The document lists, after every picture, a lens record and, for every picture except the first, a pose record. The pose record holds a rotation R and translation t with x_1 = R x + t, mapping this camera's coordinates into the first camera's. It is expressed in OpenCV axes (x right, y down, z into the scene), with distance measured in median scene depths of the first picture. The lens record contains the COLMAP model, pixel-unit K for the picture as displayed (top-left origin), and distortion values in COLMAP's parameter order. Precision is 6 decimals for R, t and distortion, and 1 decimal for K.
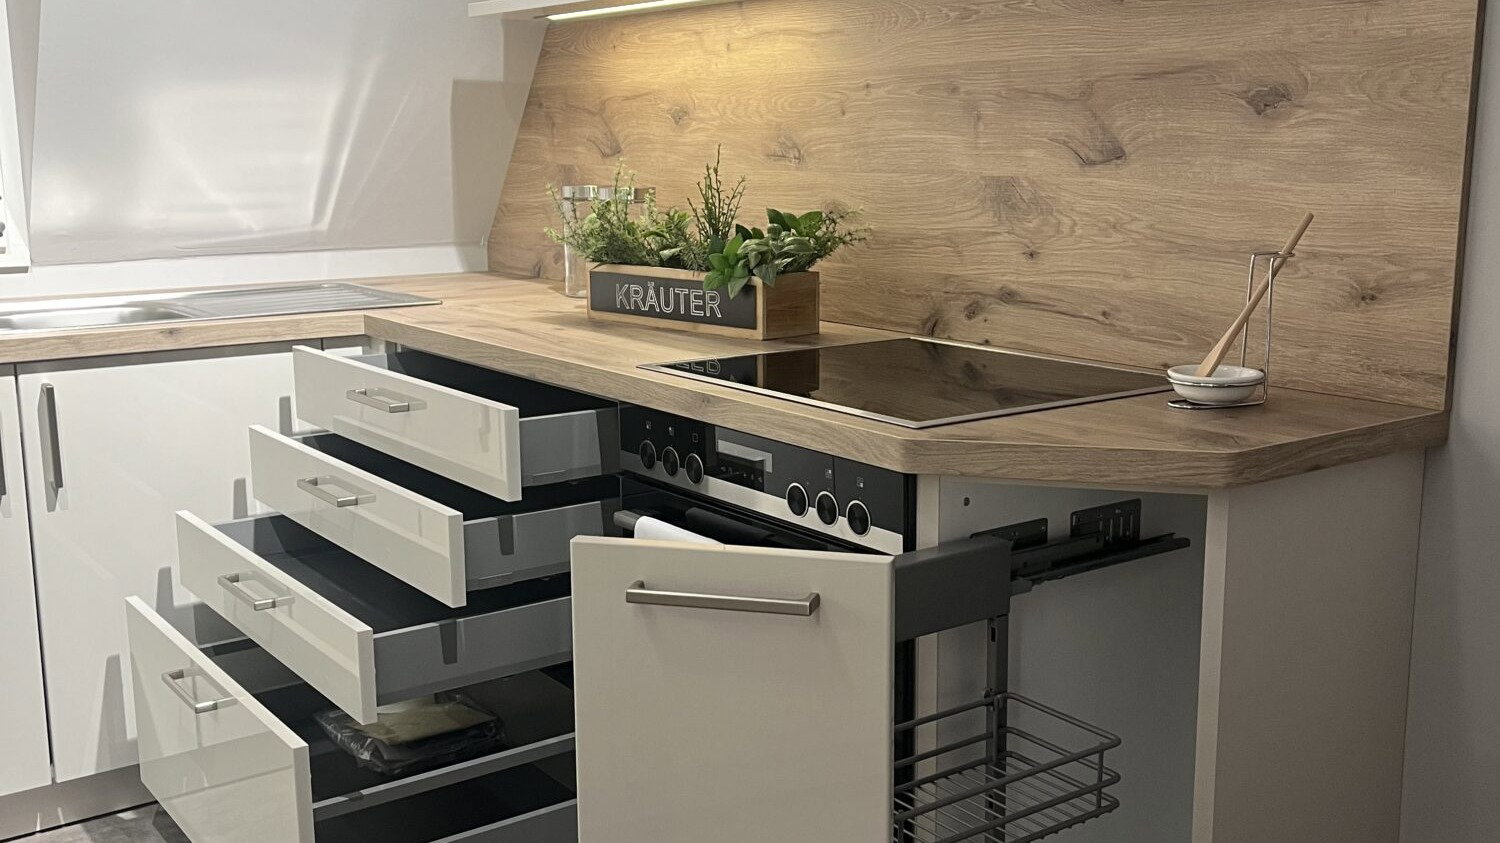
lens RADIAL K [[1545.5, 0, 750.0], [0, 1545.5, 421.5], [0, 0, 1]] dist [0.025538, 0.009090]
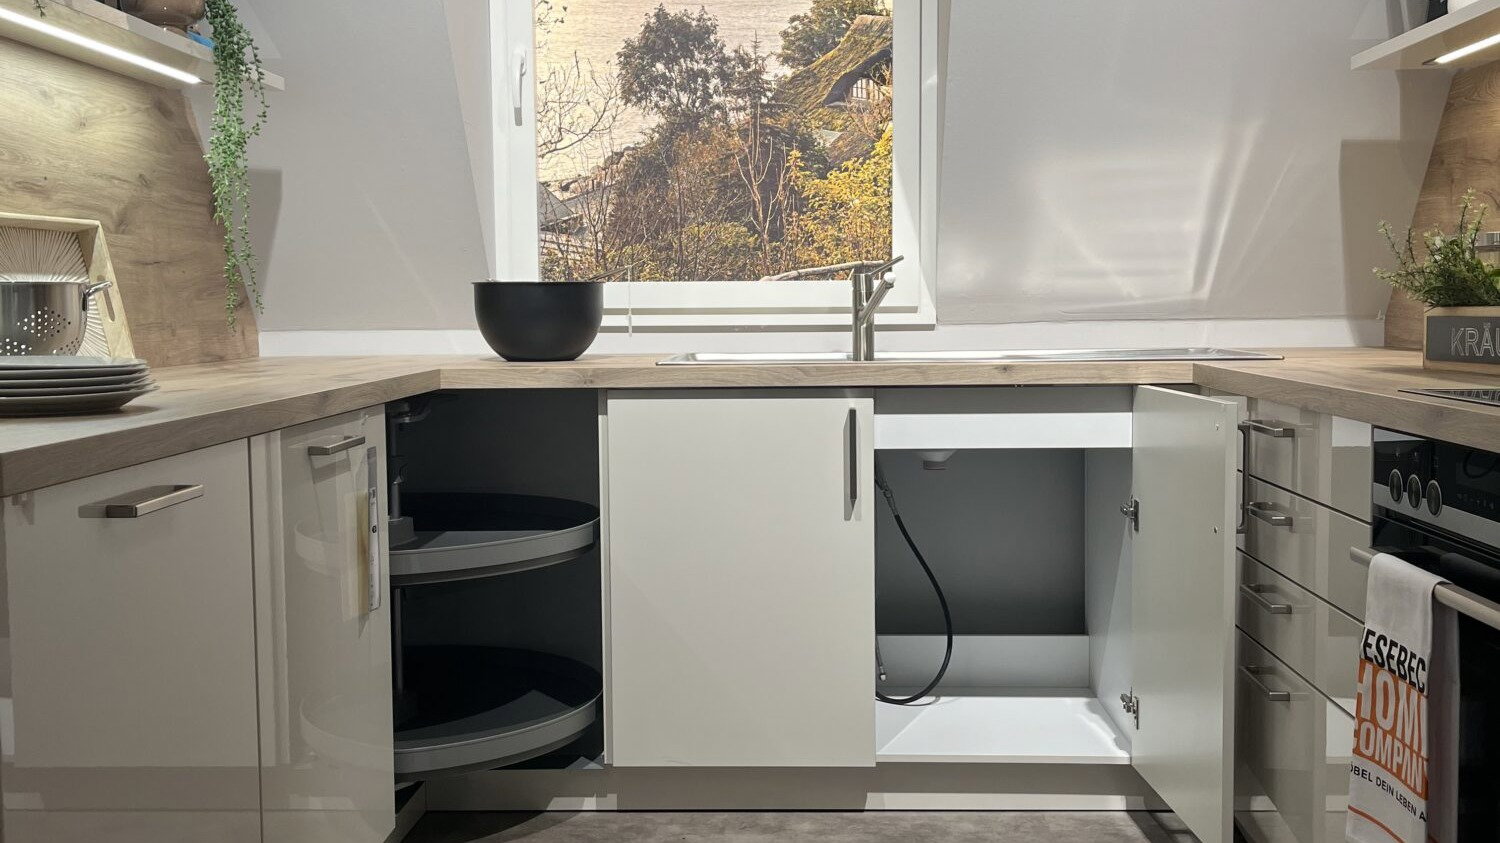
lens RADIAL K [[1545.5, 0, 750.0], [0, 1545.5, 421.5], [0, 0, 1]] dist [0.025538, 0.009090]
pose [[0.772771, 0.043501, -0.633192, 0.145624], [-0.111531, 0.991431, -0.068005, 0.060309], [0.624808, 0.123173, 0.771002, 0.048503]]
